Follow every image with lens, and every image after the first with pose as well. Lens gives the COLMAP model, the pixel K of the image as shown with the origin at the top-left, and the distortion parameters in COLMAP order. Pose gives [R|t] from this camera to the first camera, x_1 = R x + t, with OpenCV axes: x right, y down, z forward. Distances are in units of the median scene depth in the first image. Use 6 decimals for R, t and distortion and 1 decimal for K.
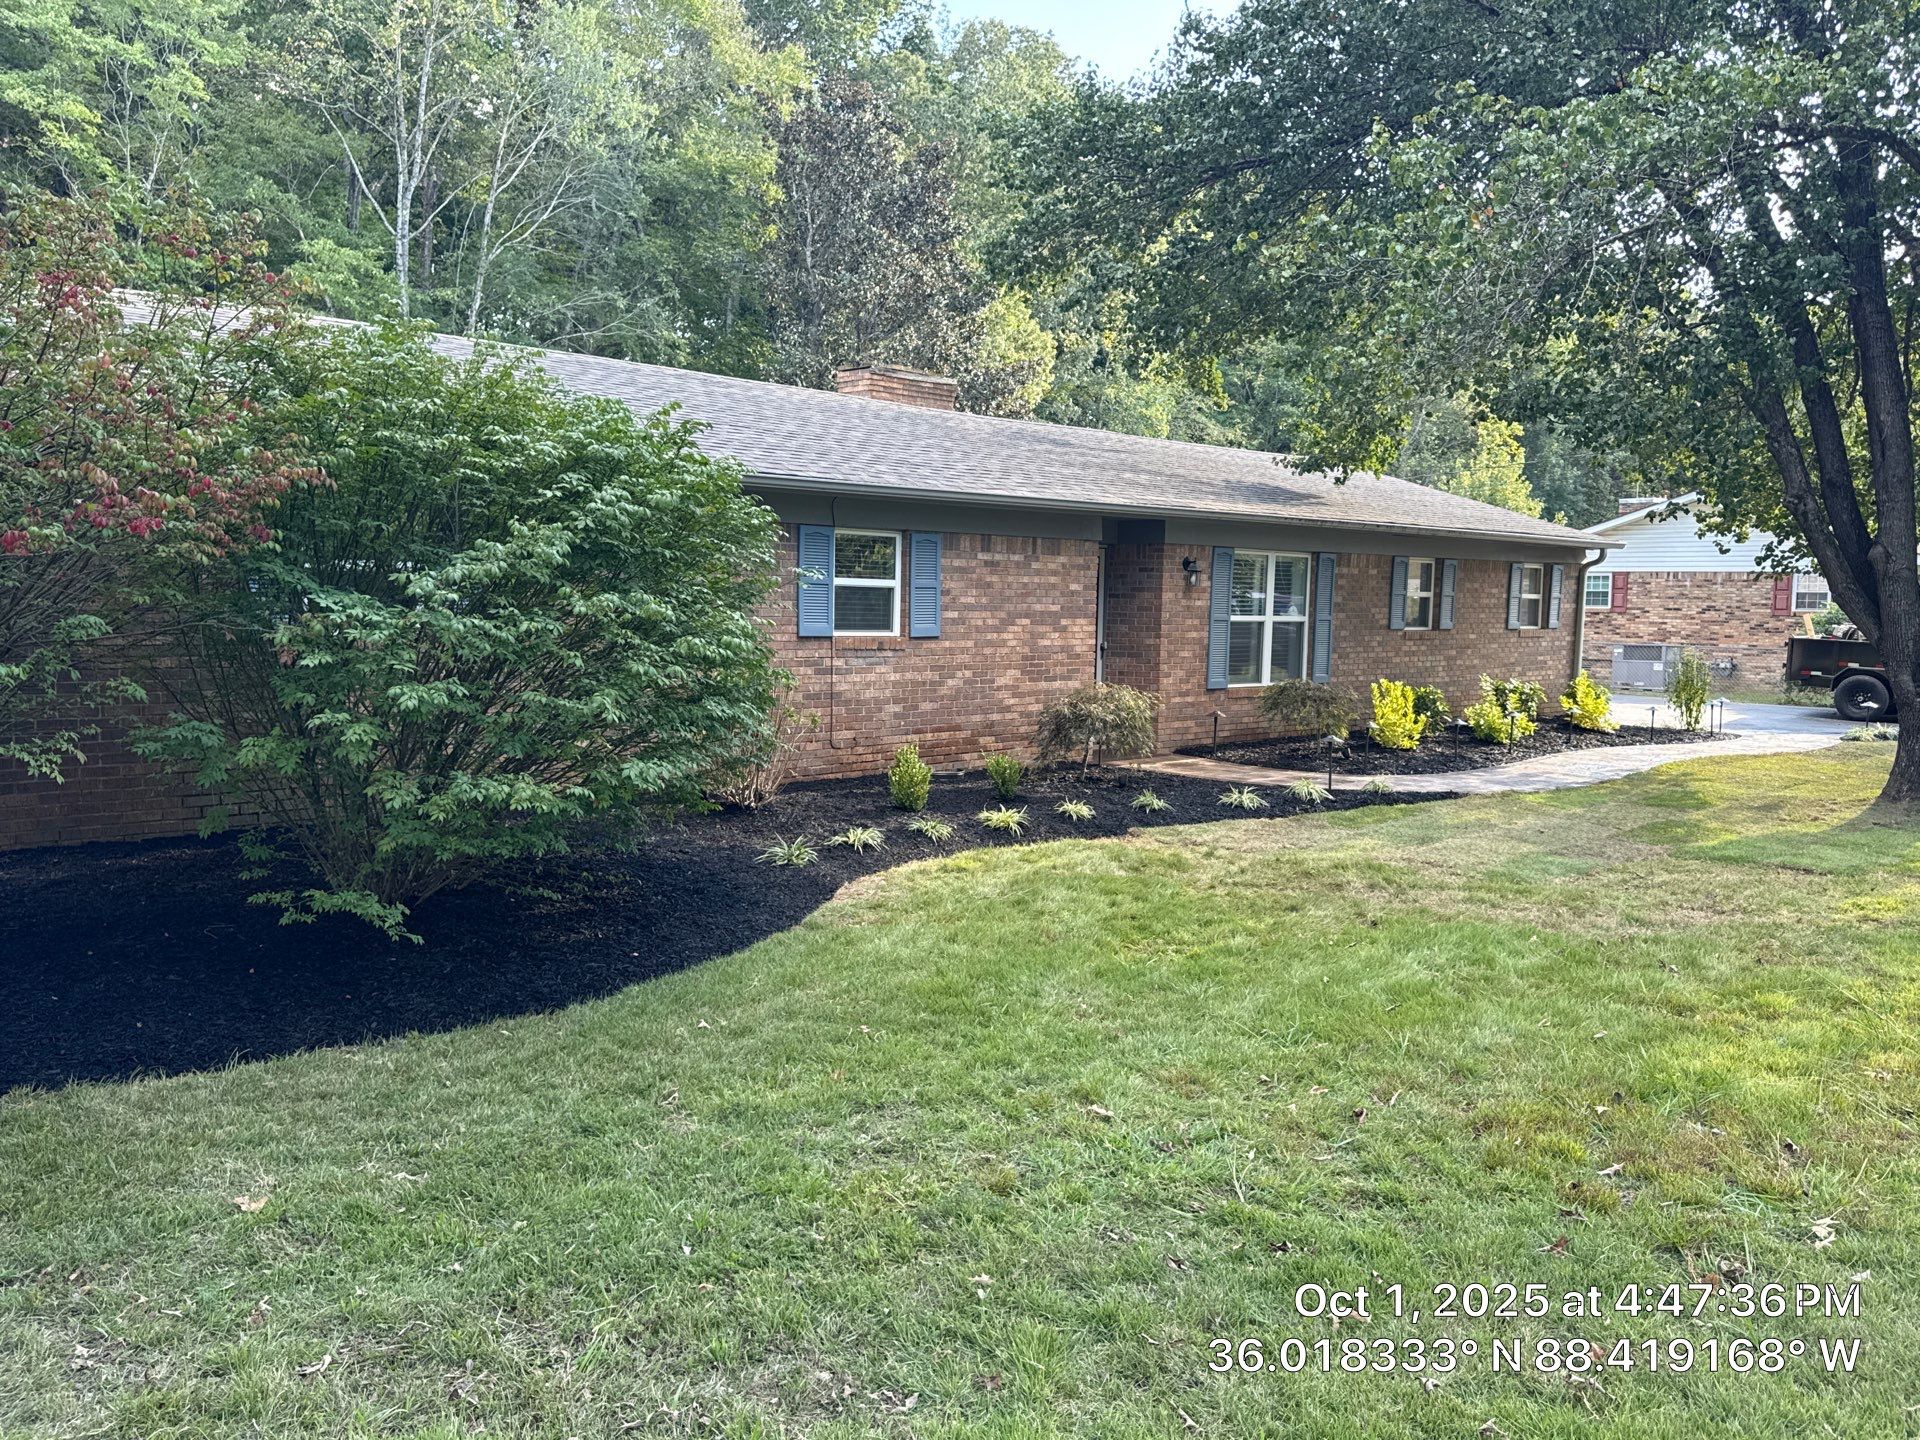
lens RADIAL K [[1513.5, 0, 959.1], [0, 1513.5, 723.9], [0, 0, 1]] dist [0.159332, -0.303268]
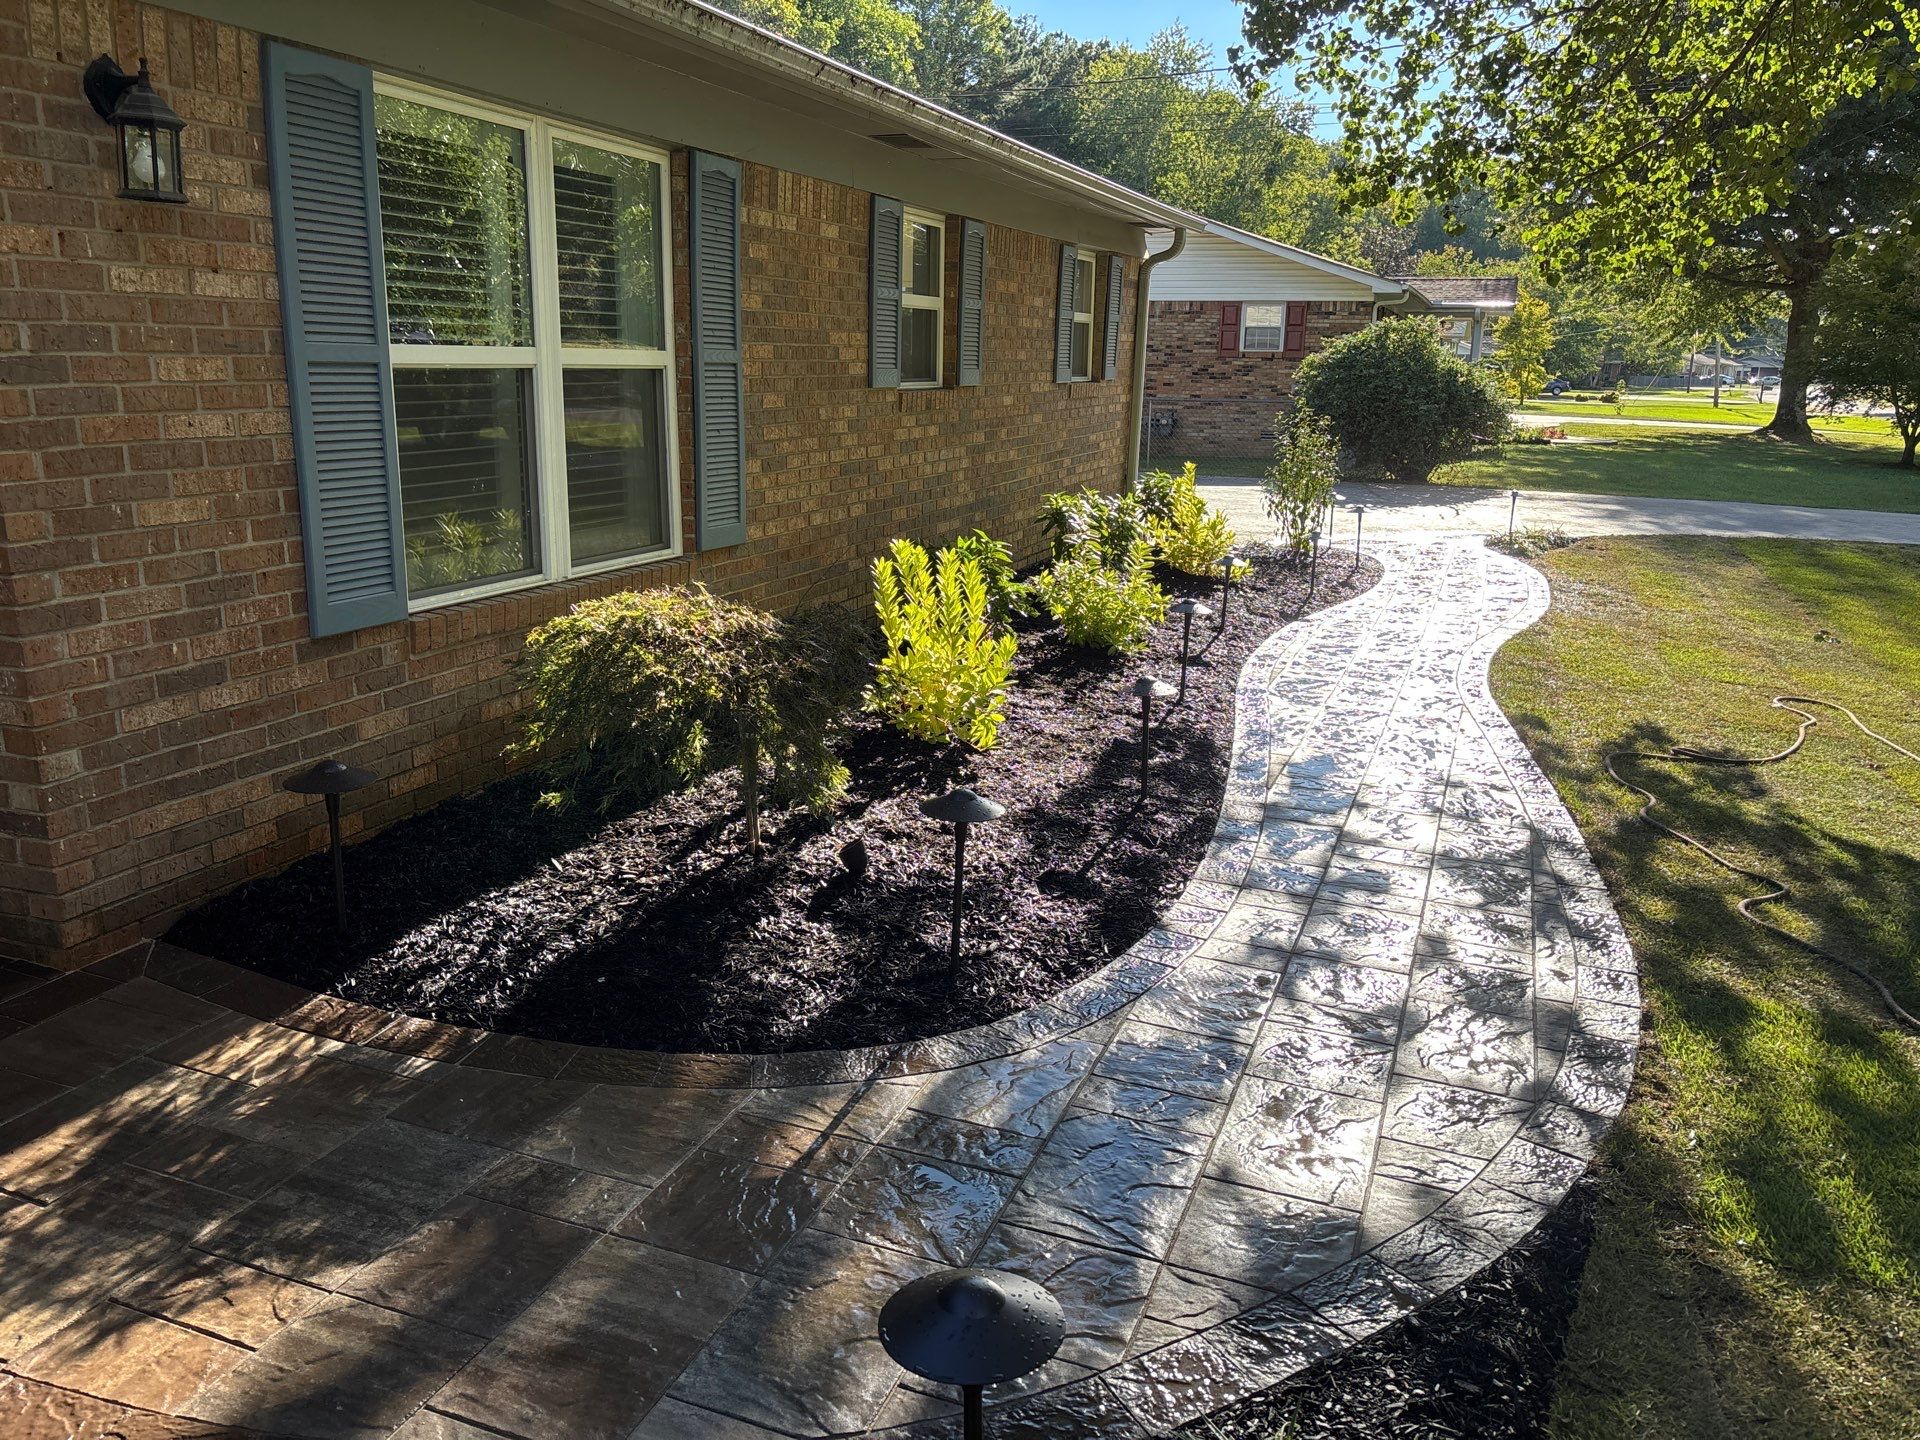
lens RADIAL K [[1453.8, 0, 975.2], [0, 1453.8, 718.8], [0, 0, 1]] dist [0.052786, -0.050742]
pose [[0.905969, -0.102866, 0.410656, 0.163410], [0.031439, 0.983700, 0.177049, -0.050504], [-0.422174, -0.147490, 0.894436, 0.739382]]
